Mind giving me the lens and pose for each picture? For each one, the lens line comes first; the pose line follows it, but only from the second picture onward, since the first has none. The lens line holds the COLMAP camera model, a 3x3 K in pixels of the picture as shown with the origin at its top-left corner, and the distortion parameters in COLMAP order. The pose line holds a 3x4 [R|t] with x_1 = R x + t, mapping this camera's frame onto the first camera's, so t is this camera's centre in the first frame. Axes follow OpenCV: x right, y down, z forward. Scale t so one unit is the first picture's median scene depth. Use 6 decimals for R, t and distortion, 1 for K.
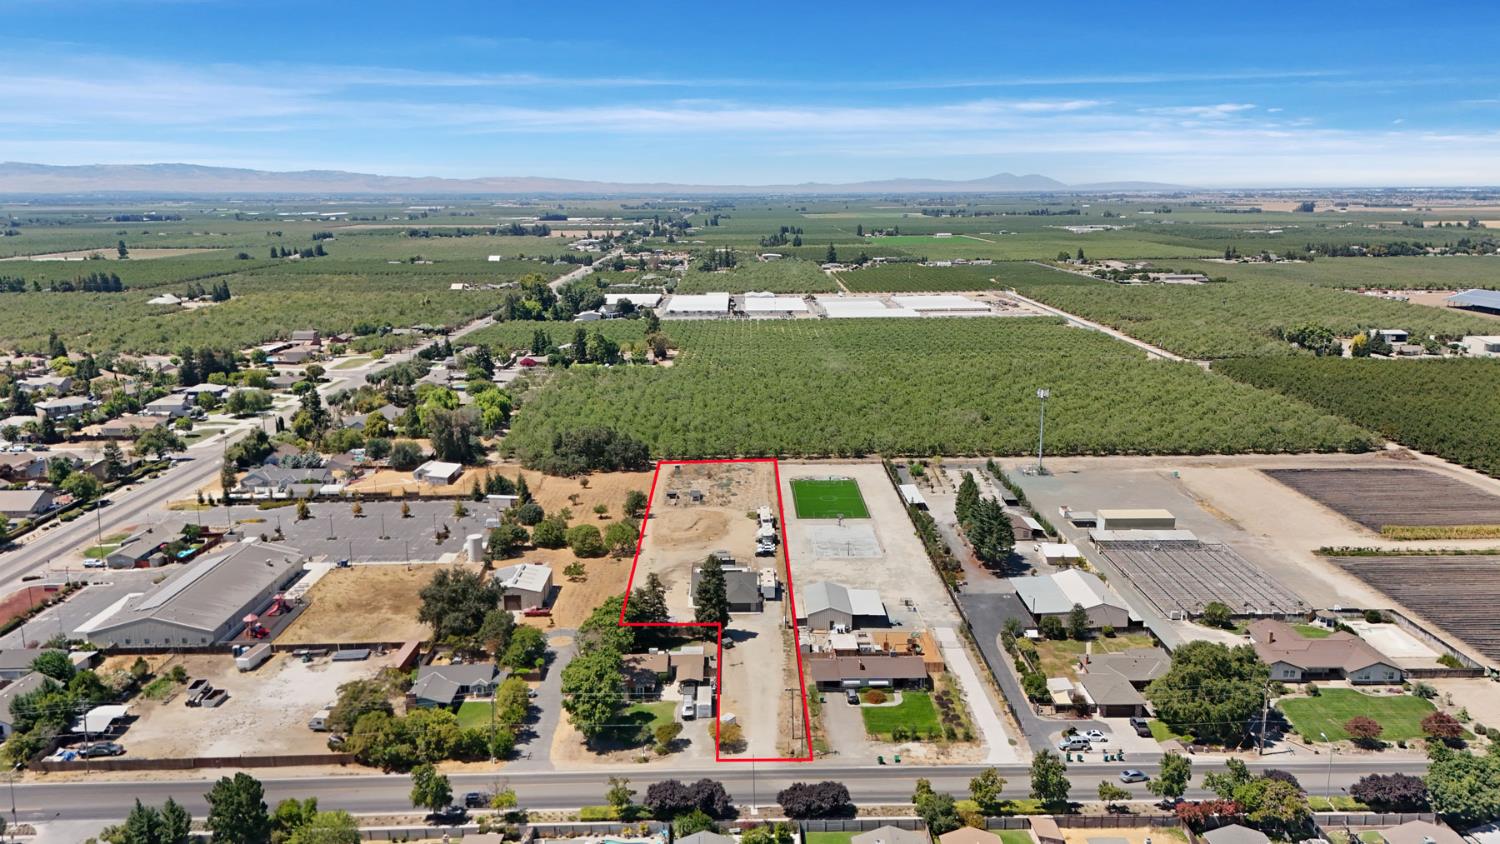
lens RADIAL K [[1092.3, 0, 750.0], [0, 1092.3, 422.0], [0, 0, 1]] dist [0.086115, -0.081931]
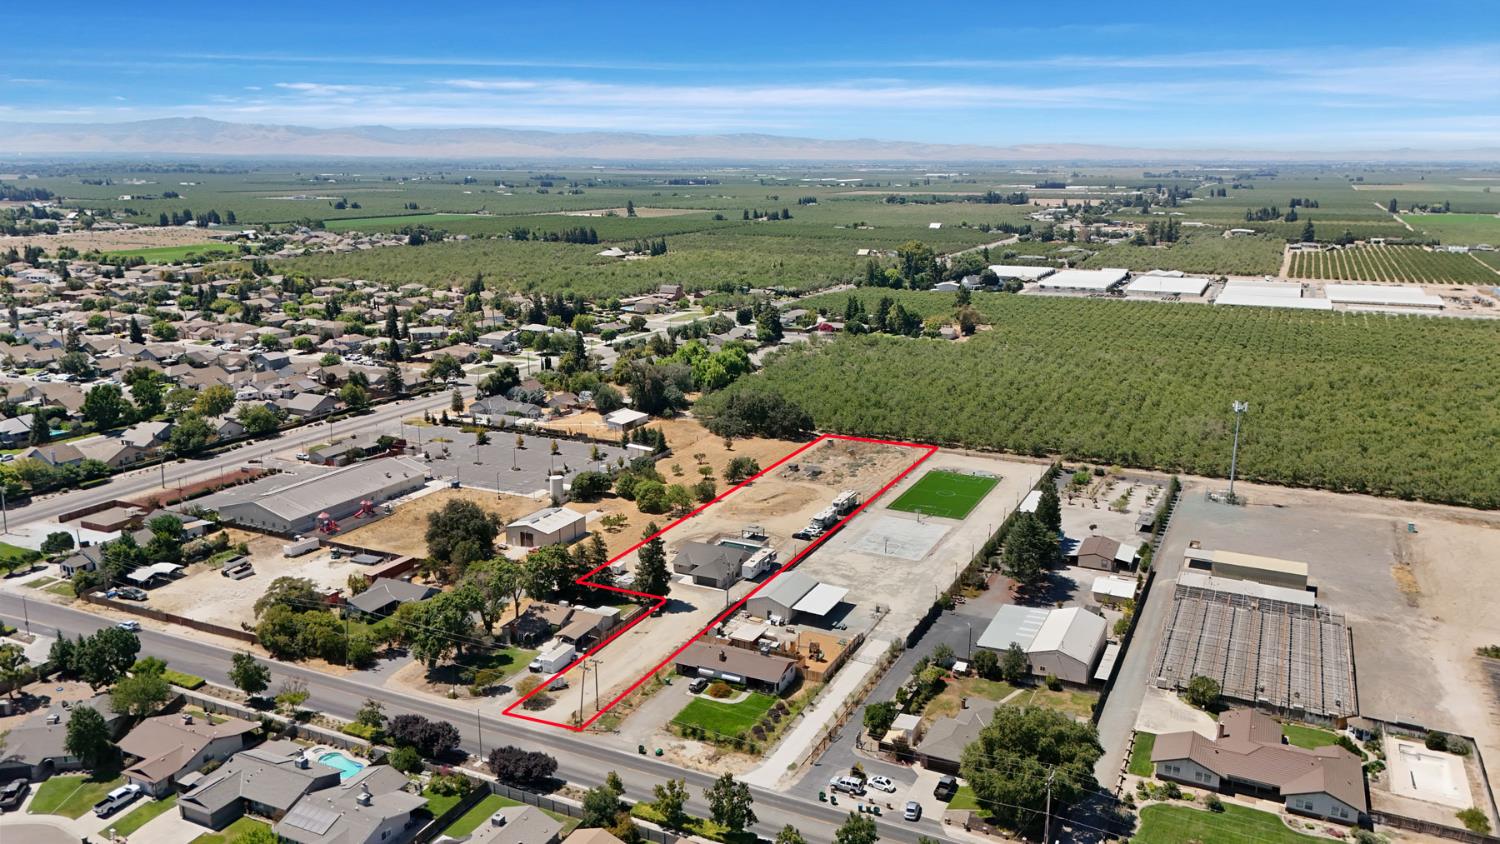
lens RADIAL K [[1092.3, 0, 750.0], [0, 1092.3, 422.0], [0, 0, 1]] dist [0.086115, -0.081931]
pose [[0.895795, 0.113999, -0.429599, 0.293158], [-0.101847, 0.993478, 0.051261, -0.019417], [0.432641, -0.002166, 0.901563, 0.083357]]
